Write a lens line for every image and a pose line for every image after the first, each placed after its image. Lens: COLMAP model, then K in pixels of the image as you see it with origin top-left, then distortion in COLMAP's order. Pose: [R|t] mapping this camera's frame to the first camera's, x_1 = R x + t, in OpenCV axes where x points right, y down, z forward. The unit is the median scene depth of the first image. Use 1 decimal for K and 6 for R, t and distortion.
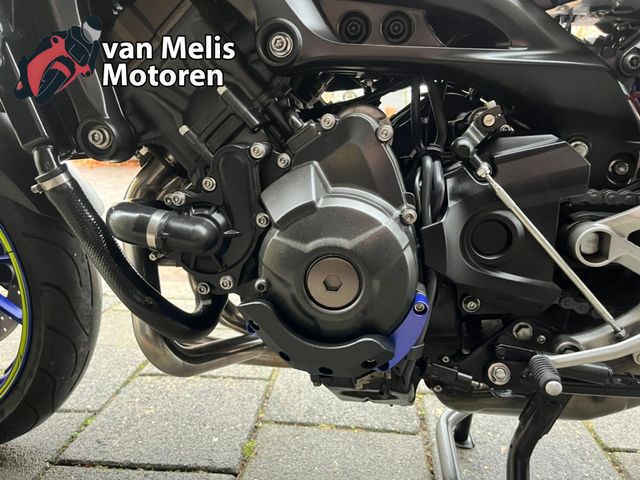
lens RADIAL K [[487.7, 0, 322.4], [0, 487.7, 241.5], [0, 0, 1]] dist [0.080014, -0.113024]
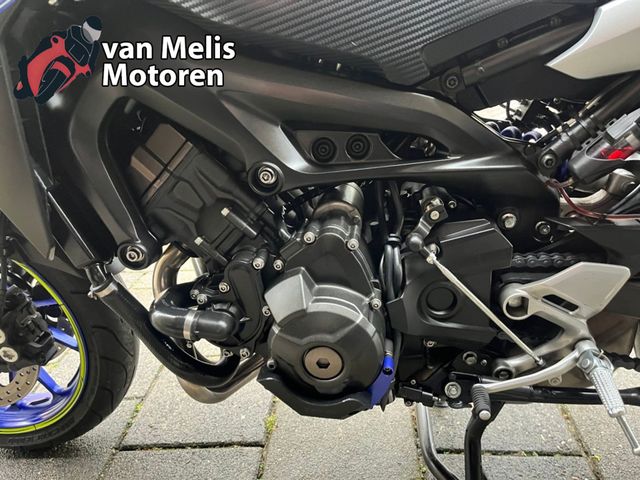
lens RADIAL K [[492.5, 0, 320.0], [0, 492.5, 240.0], [0, 0, 1]] dist [0.040926, -0.001989]
pose [[0.996477, -0.083281, -0.009942, 0.047778], [0.083679, 0.979130, 0.185208, -0.443454], [-0.005690, -0.185387, 0.982649, -0.269374]]
